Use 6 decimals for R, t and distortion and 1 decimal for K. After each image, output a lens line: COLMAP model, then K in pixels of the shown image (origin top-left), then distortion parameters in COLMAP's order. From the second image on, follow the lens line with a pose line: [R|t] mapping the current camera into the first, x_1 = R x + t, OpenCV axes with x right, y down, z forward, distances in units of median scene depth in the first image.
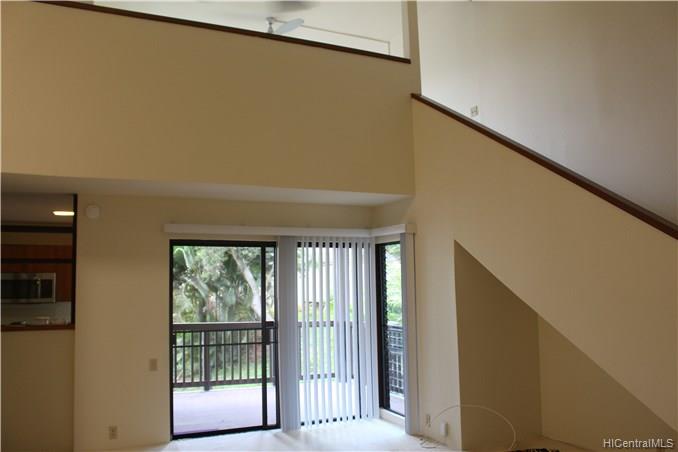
lens RADIAL K [[561.7, 0, 342.2], [0, 561.7, 227.5], [0, 0, 1]] dist [-0.102411, 0.014894]
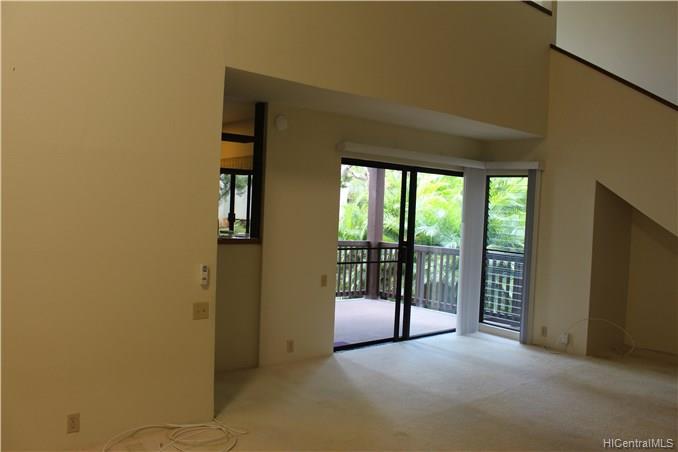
lens RADIAL K [[561.7, 0, 342.2], [0, 561.7, 227.5], [0, 0, 1]] dist [-0.102411, 0.014894]
pose [[0.964366, 0.051225, 0.259564, -0.452485], [-0.087647, 0.987534, 0.130747, 0.010976], [-0.249631, -0.148838, 0.956834, 0.013052]]
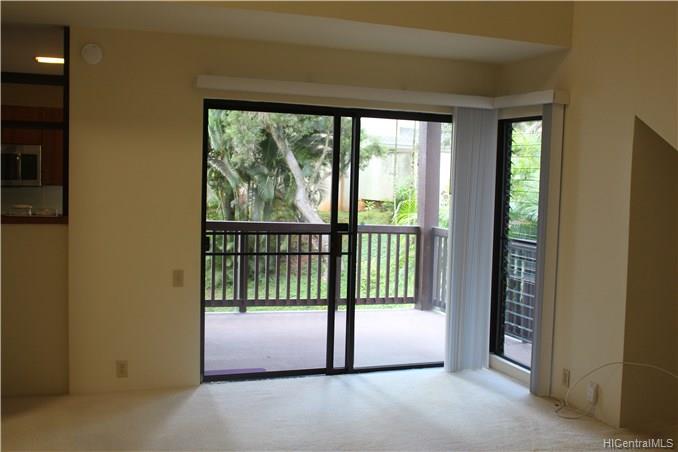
lens RADIAL K [[715.6, 0, 339.0], [0, 715.6, 226.0], [0, 0, 1]] dist [-0.074979, 0.008648]
pose [[0.995219, 0.051991, -0.082679, -0.051376], [-0.037547, 0.985151, 0.167537, 0.017802], [0.090162, -0.163631, 0.982393, 0.104560]]
